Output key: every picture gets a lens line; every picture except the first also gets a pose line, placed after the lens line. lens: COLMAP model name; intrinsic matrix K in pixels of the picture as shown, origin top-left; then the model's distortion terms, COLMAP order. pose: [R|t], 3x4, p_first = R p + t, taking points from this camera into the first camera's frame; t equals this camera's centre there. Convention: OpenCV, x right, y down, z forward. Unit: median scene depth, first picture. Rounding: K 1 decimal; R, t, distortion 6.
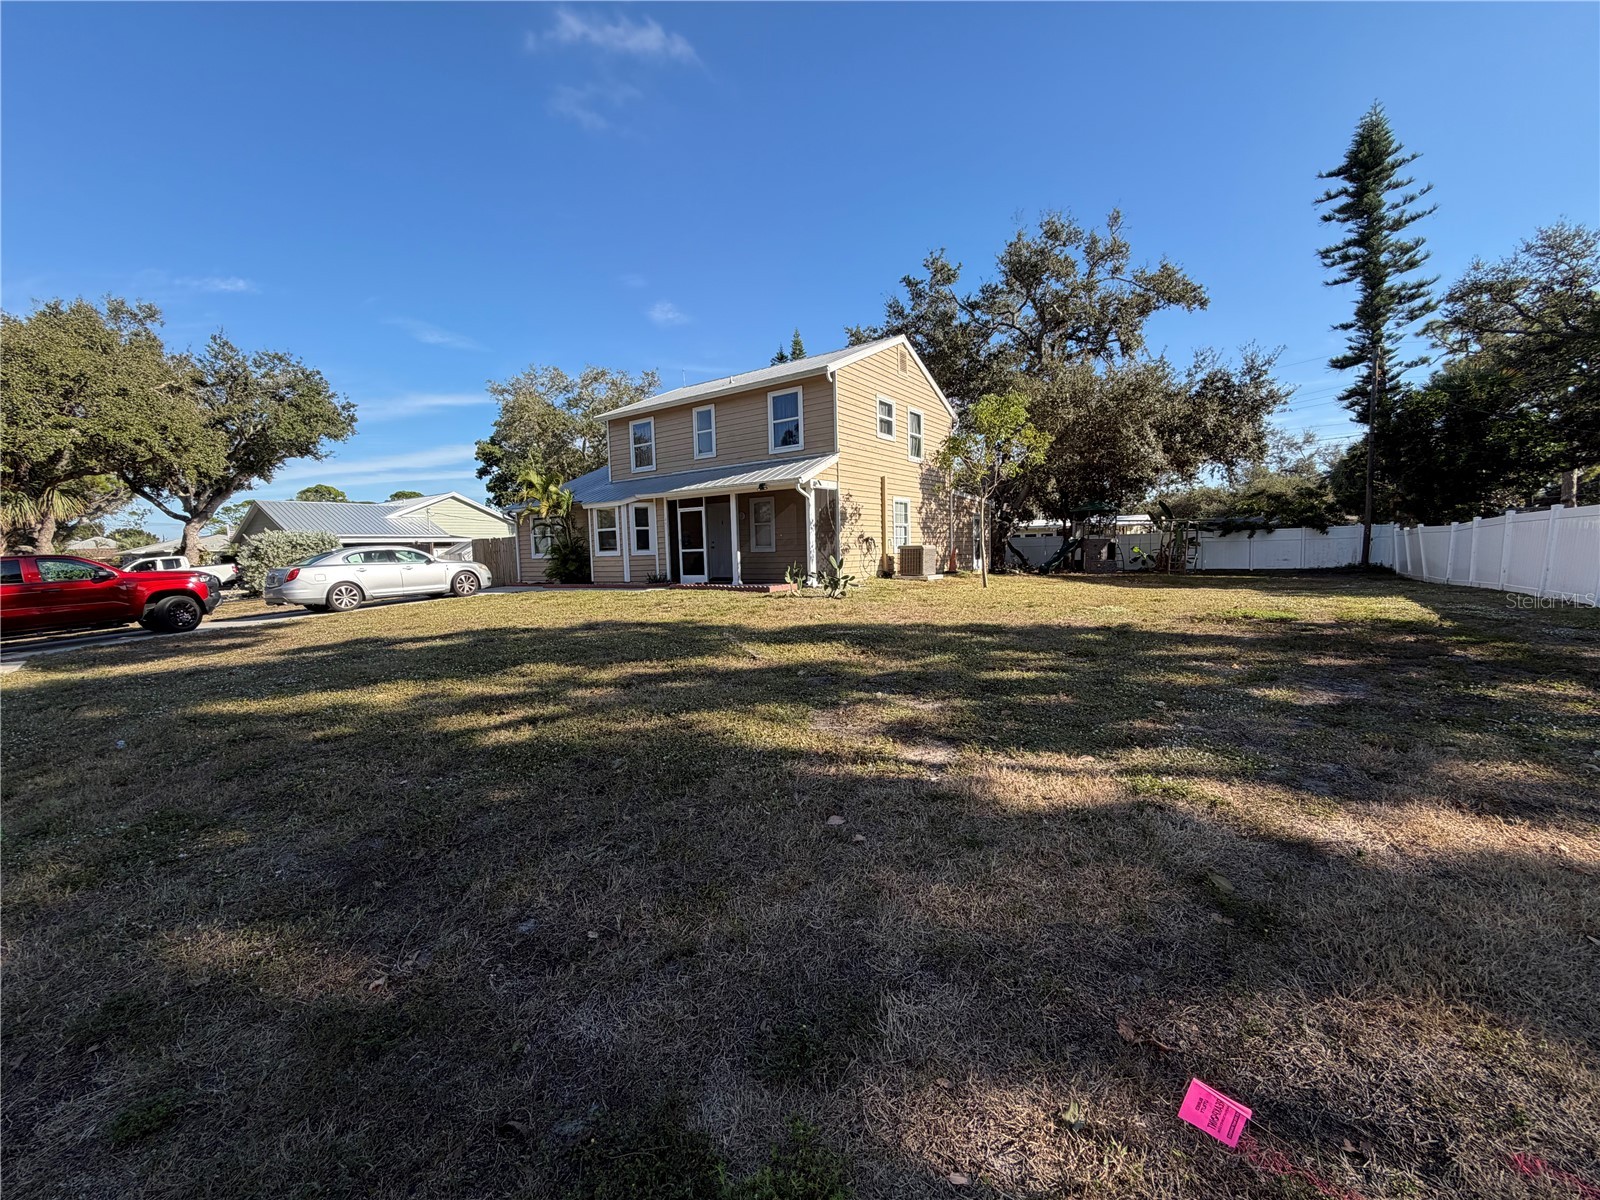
lens RADIAL K [[635.3, 0, 800.0], [0, 635.3, 600.0], [0, 0, 1]] dist [-0.021704, -0.000009]
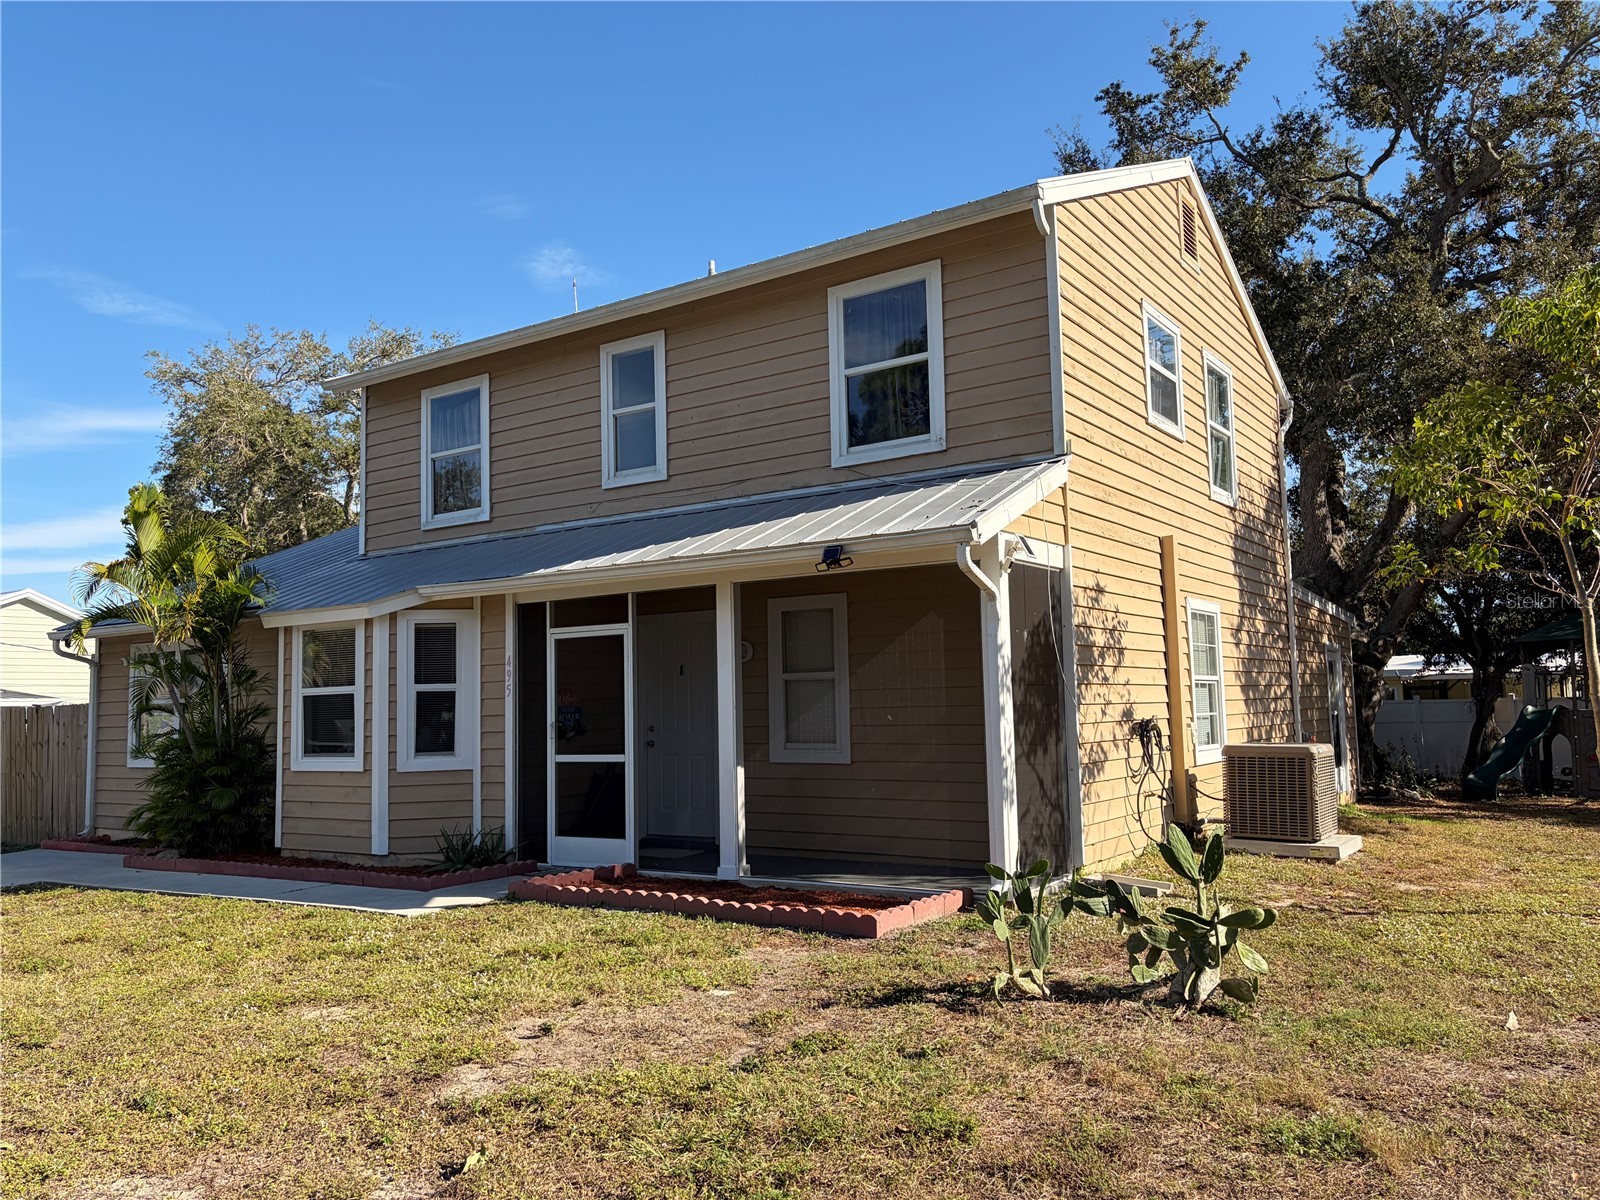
lens RADIAL K [[1188.1, 0, 807.2], [0, 1188.1, 604.8], [0, 0, 1]] dist [0.041415, -0.028523]
pose [[0.999758, 0.005572, 0.021263, -0.072239], [-0.001996, 0.986350, -0.164647, -0.055522], [-0.021890, 0.164565, 0.986123, 0.390688]]
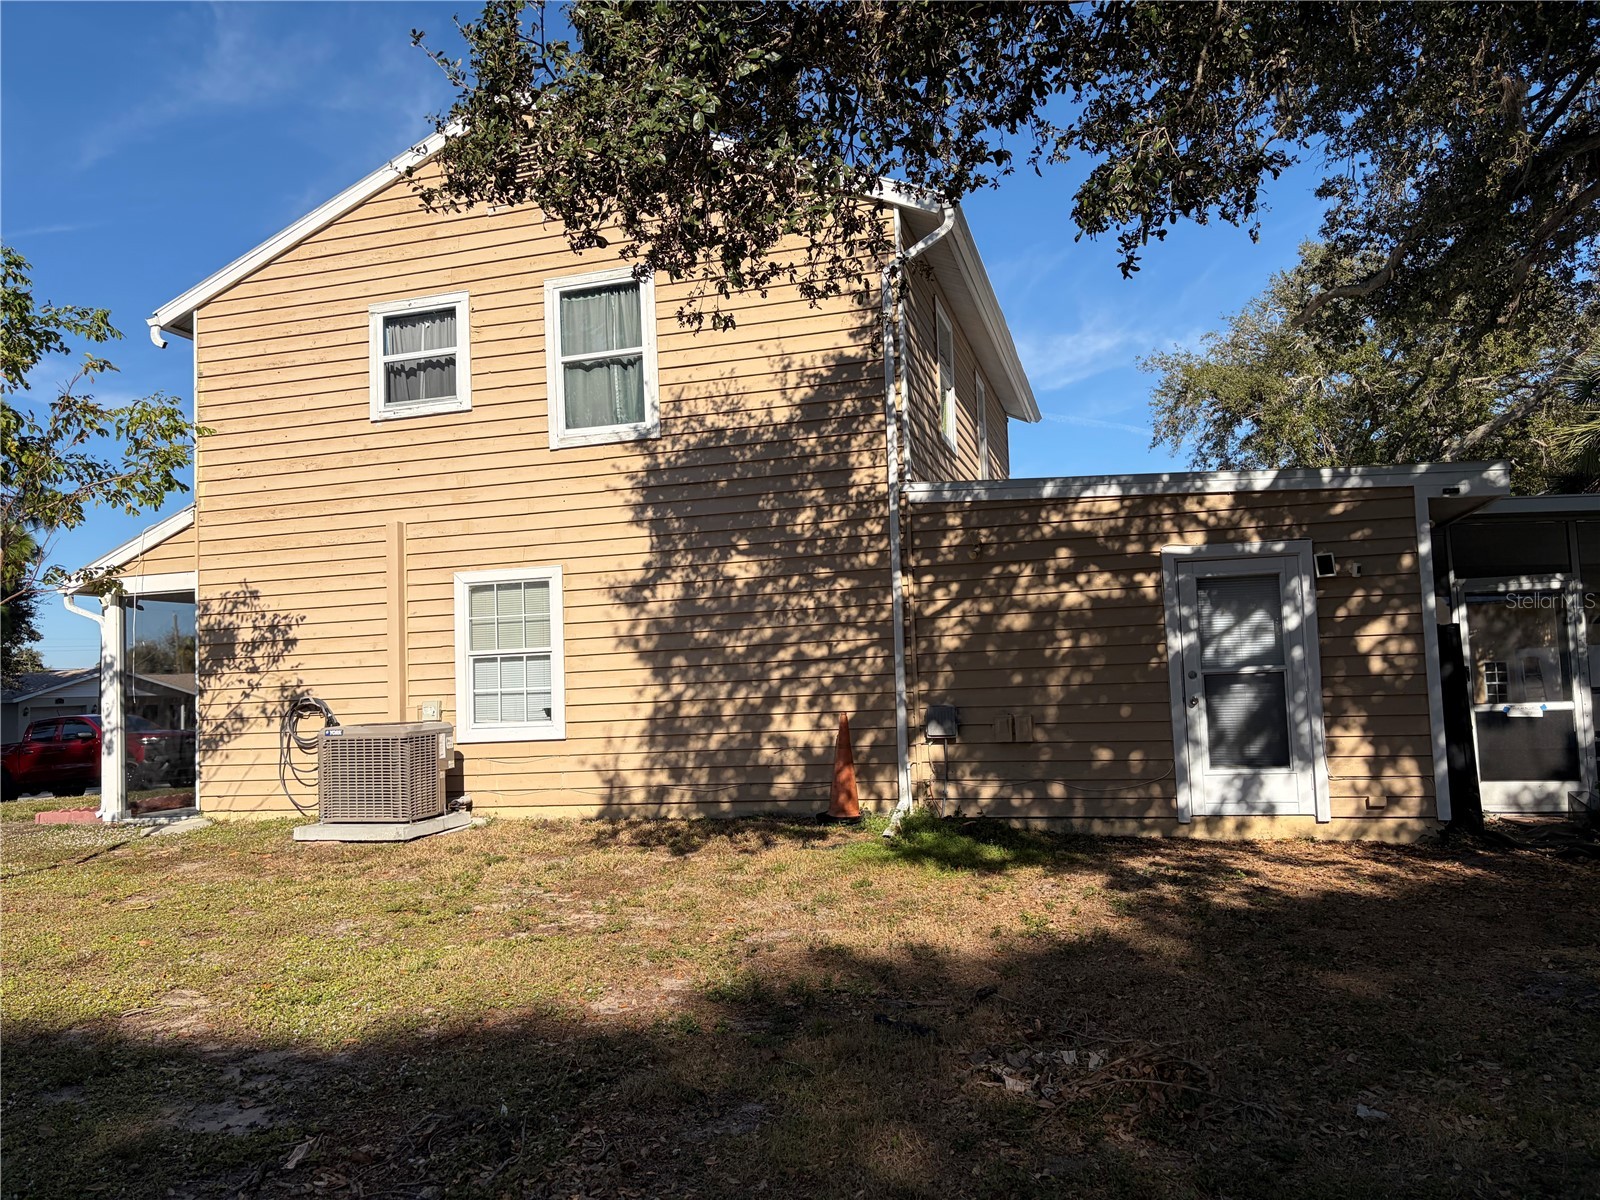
lens RADIAL K [[1188.1, 0, 807.2], [0, 1188.1, 604.8], [0, 0, 1]] dist [0.041415, -0.028523]
pose [[0.334761, -0.046753, -0.941143, 0.830953], [-0.043110, 0.996963, -0.064859, -0.117274], [0.941317, 0.062285, 0.331728, 1.003717]]
